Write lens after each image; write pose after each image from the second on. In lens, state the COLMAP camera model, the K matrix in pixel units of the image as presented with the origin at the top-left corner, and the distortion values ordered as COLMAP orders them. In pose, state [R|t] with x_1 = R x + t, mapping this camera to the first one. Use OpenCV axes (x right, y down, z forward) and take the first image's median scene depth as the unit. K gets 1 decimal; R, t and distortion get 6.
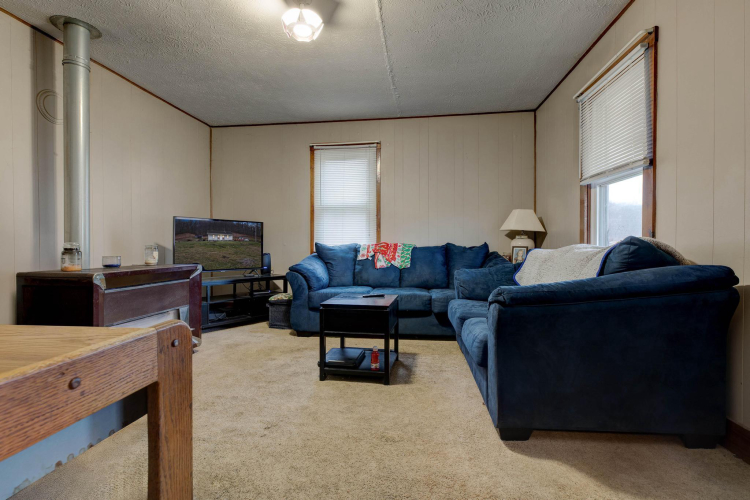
lens RADIAL K [[344.5, 0, 375.0], [0, 344.5, 246.7], [0, 0, 1]] dist [0.000453, 0.000196]
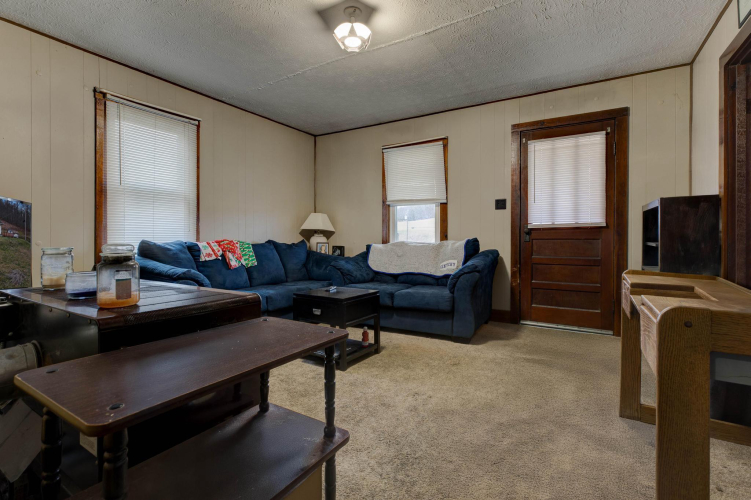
lens RADIAL K [[343.4, 0, 389.4], [0, 343.4, 241.2], [0, 0, 1]] dist [-0.000613, -0.000045]
pose [[0.393324, -0.006726, 0.919375, -0.724449], [0.014141, 0.999899, 0.001266, -0.003734], [-0.919291, 0.012503, 0.393380, 0.313176]]
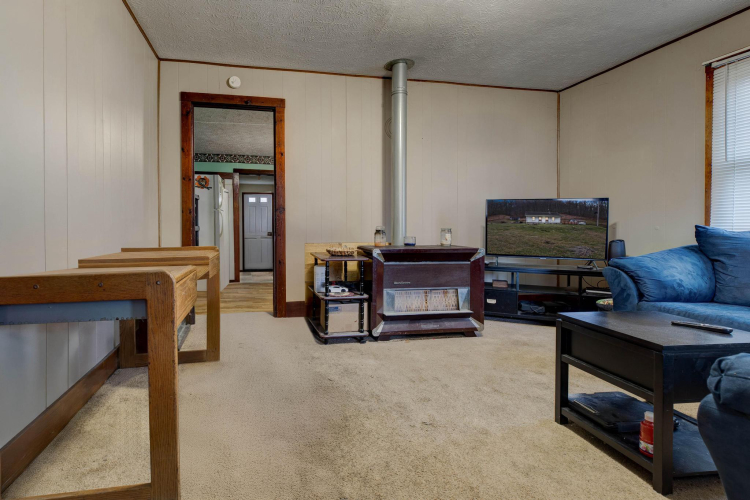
lens RADIAL K [[357.8, 0, 325.0], [0, 357.8, 227.8], [0, 0, 1]] dist [-0.000070, 0.000181]
pose [[0.306322, 0.007269, -0.951900, 0.267171], [-0.009984, 0.999940, 0.004423, -0.004625], [0.951876, 0.008149, 0.306377, 0.219954]]
